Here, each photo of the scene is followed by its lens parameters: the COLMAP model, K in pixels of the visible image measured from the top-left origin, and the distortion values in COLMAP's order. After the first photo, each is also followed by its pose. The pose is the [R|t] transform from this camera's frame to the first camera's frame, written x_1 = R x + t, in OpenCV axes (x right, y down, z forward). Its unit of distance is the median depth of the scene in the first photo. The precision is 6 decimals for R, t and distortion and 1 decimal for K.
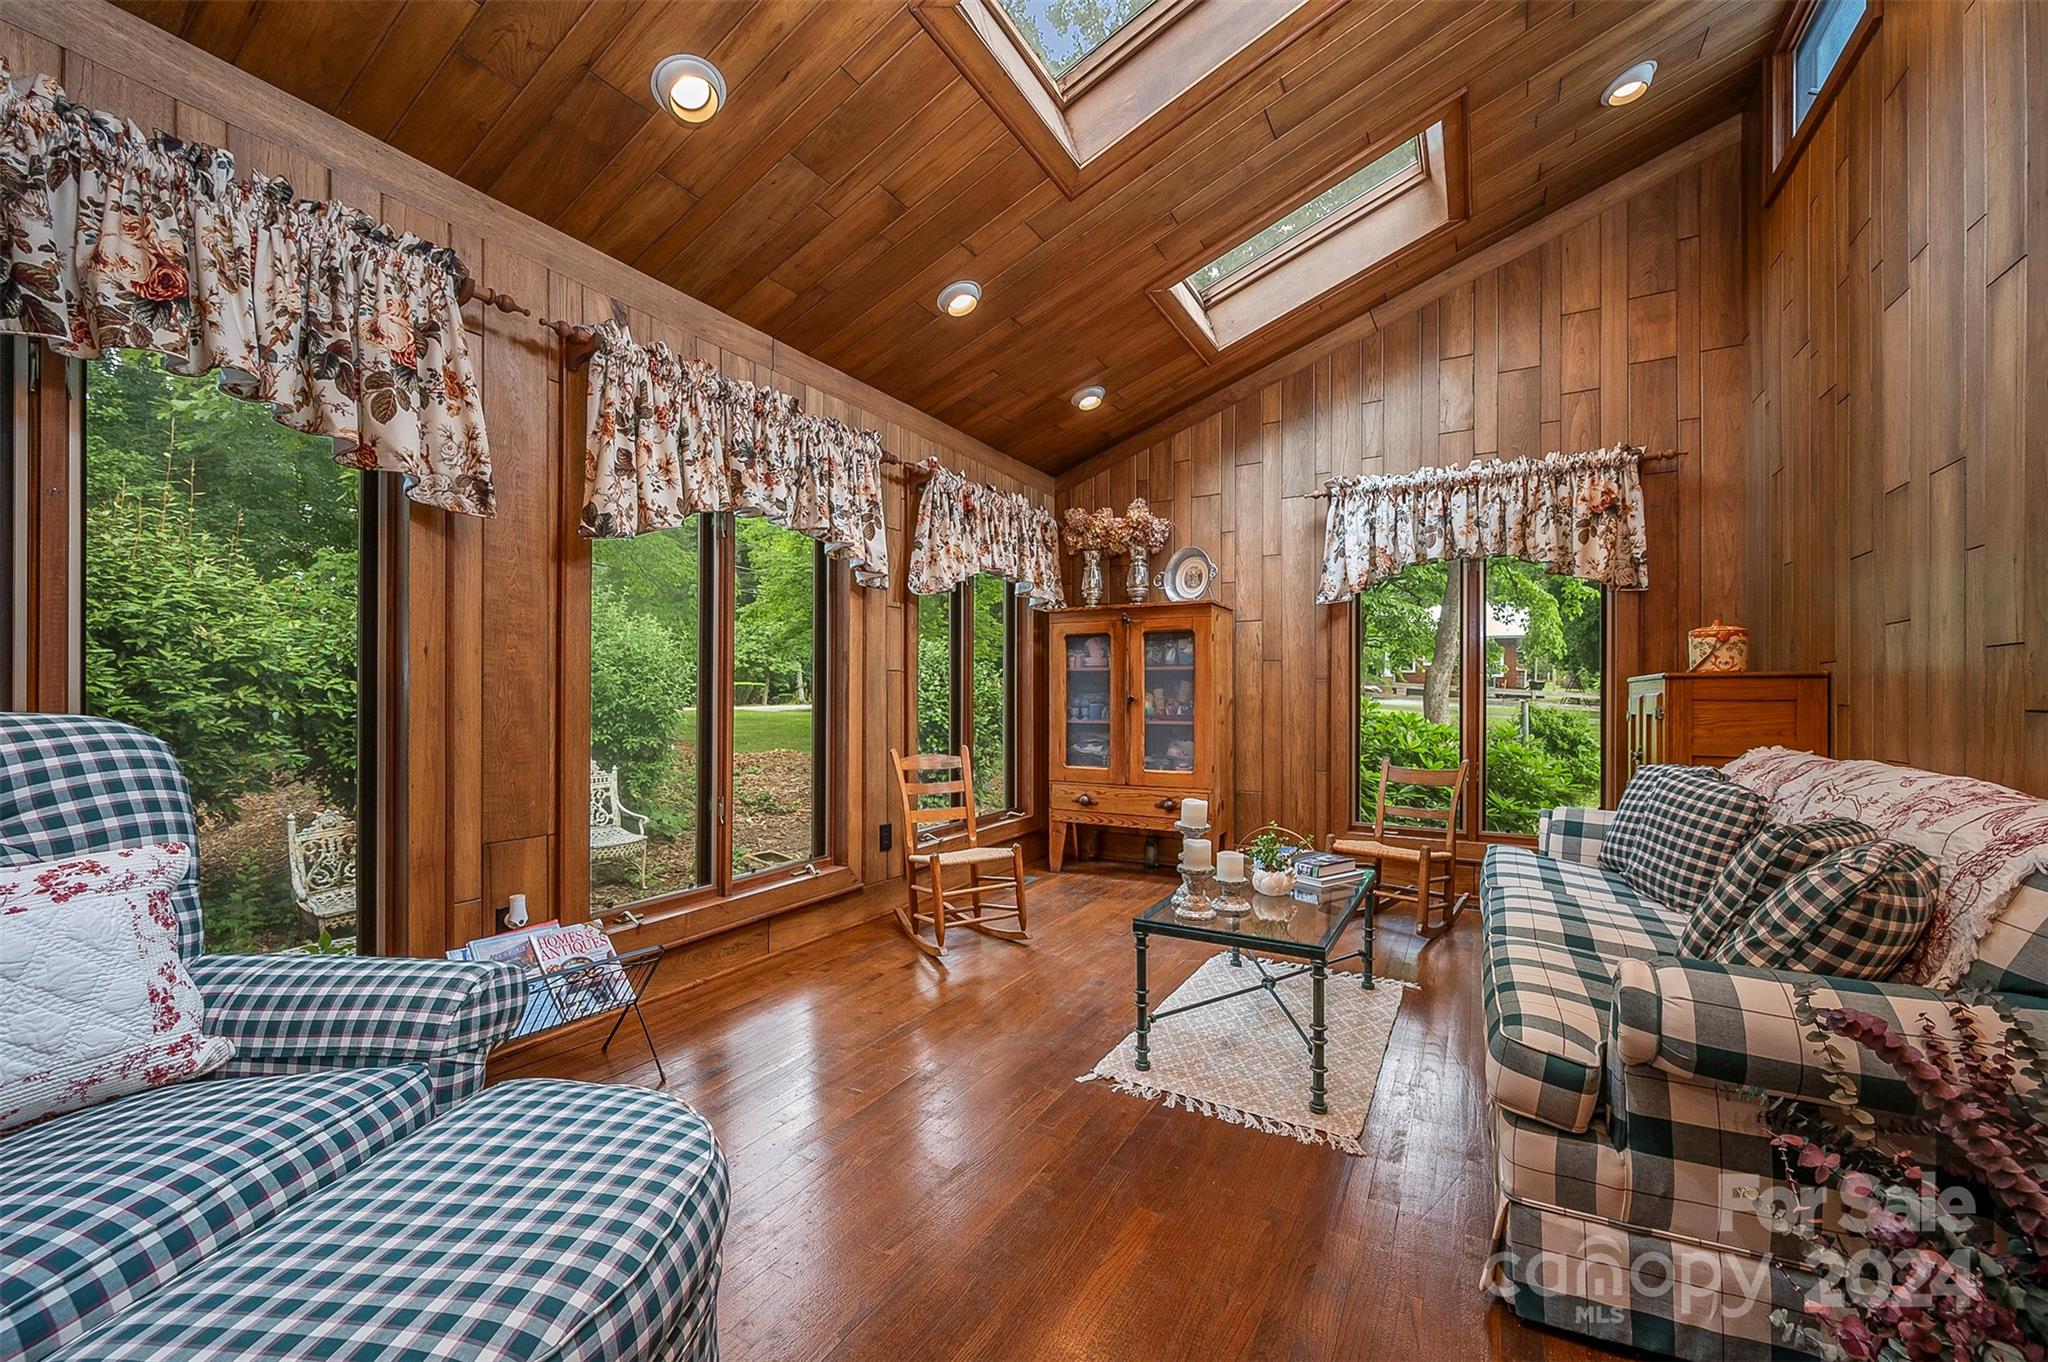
lens RADIAL K [[816.6, 0, 1023.8], [0, 816.6, 687.8], [0, 0, 1]] dist [-0.002923, -0.000251]
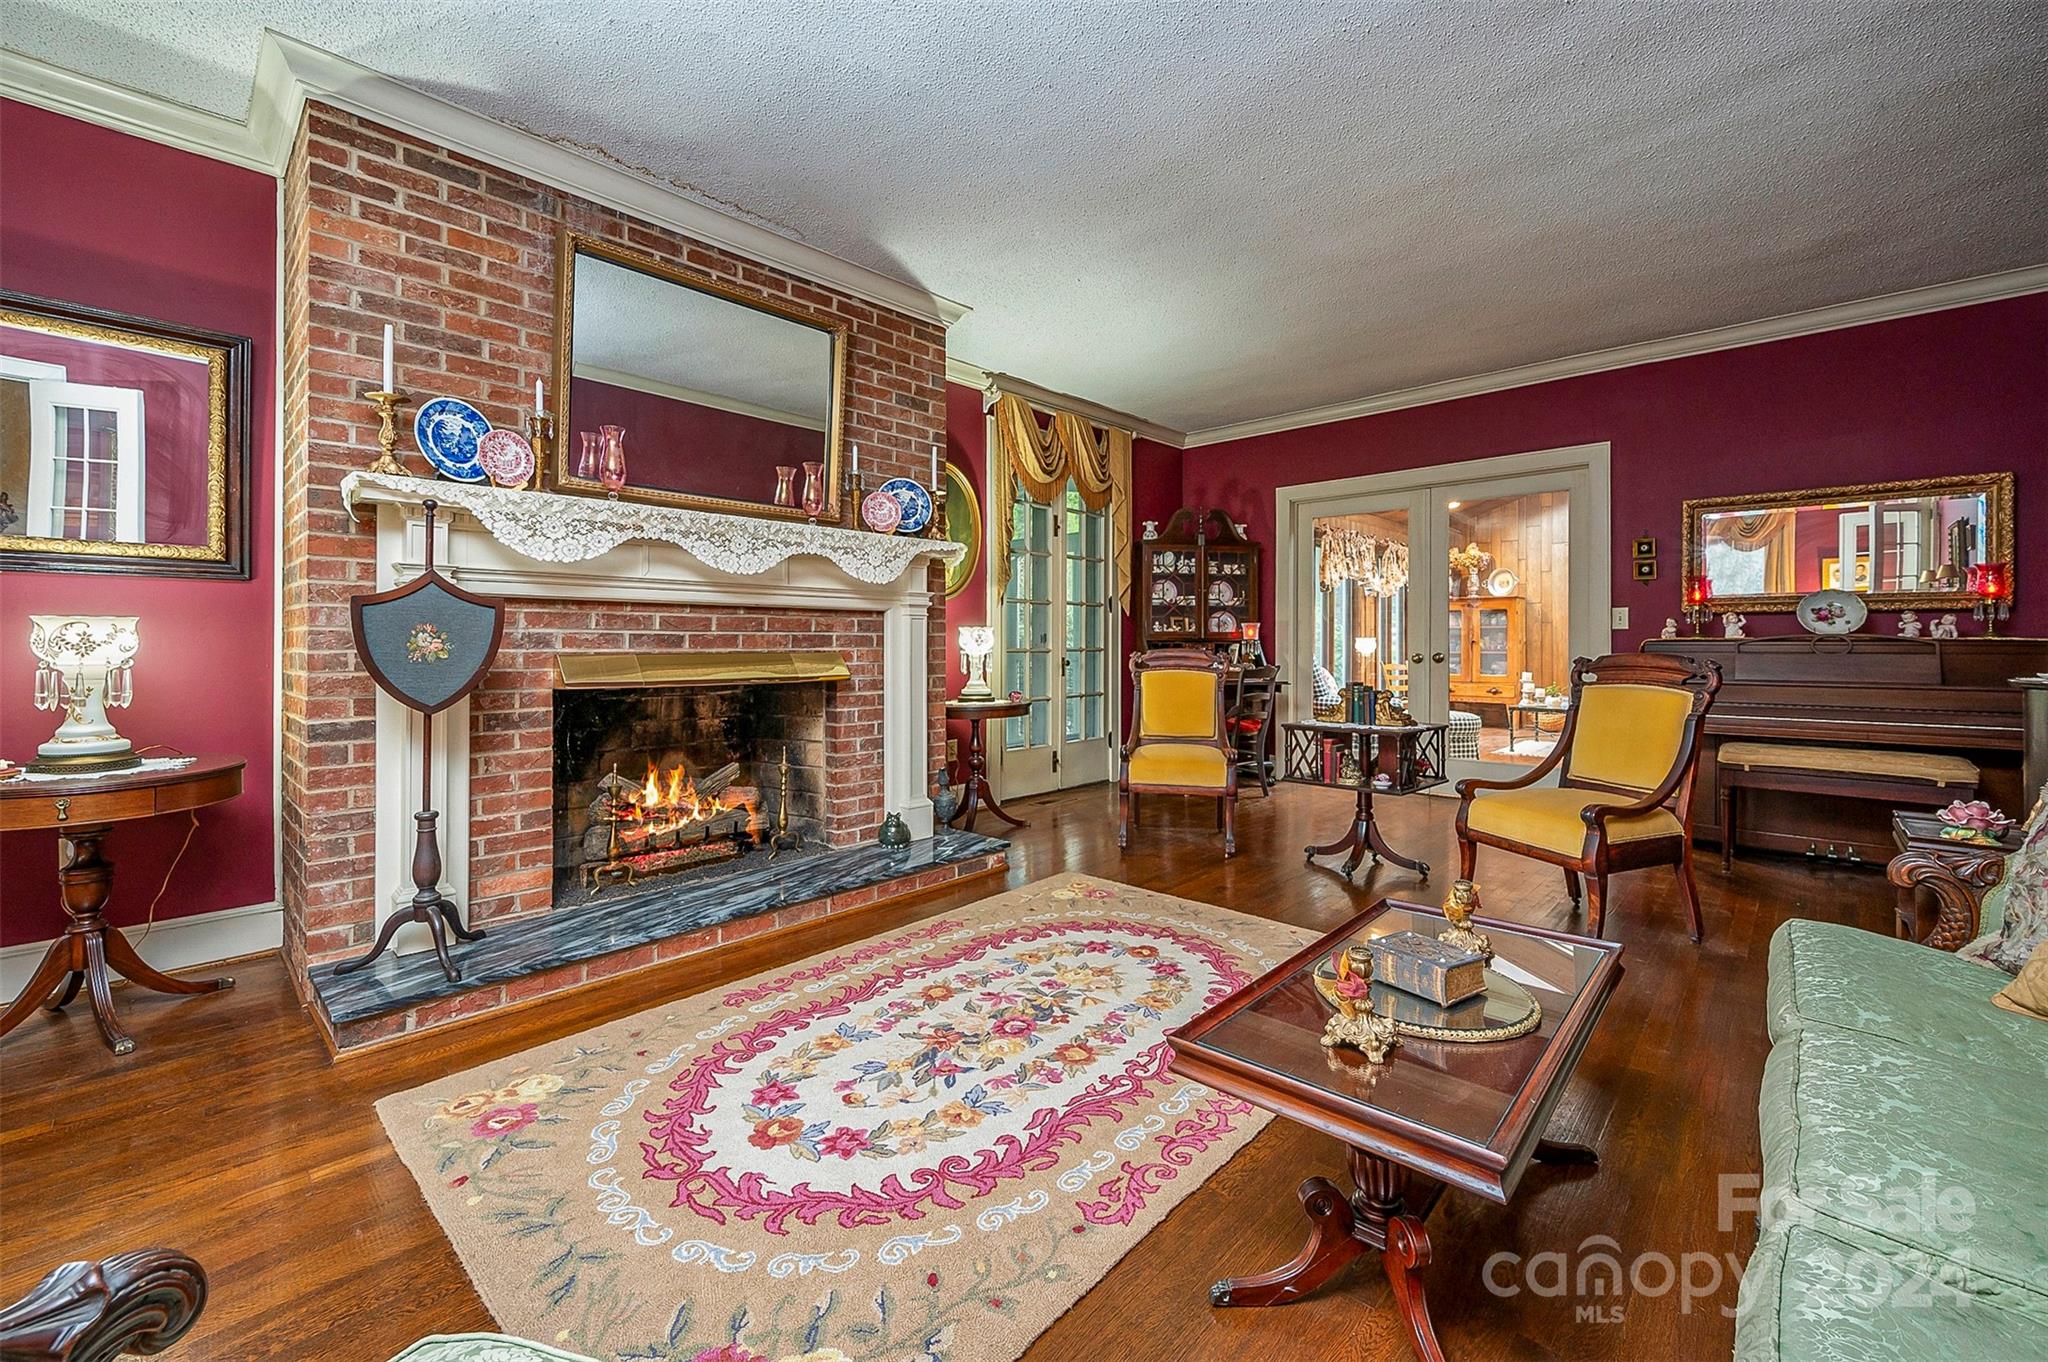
lens RADIAL K [[816.6, 0, 1033.5], [0, 816.6, 640.6], [0, 0, 1]] dist [-0.002923, -0.000251]
pose [[0.971232, -0.003194, -0.238116, -0.460191], [0.003811, 0.999990, 0.002131, 0.002607], [0.238107, -0.002978, 0.971234, -1.295965]]
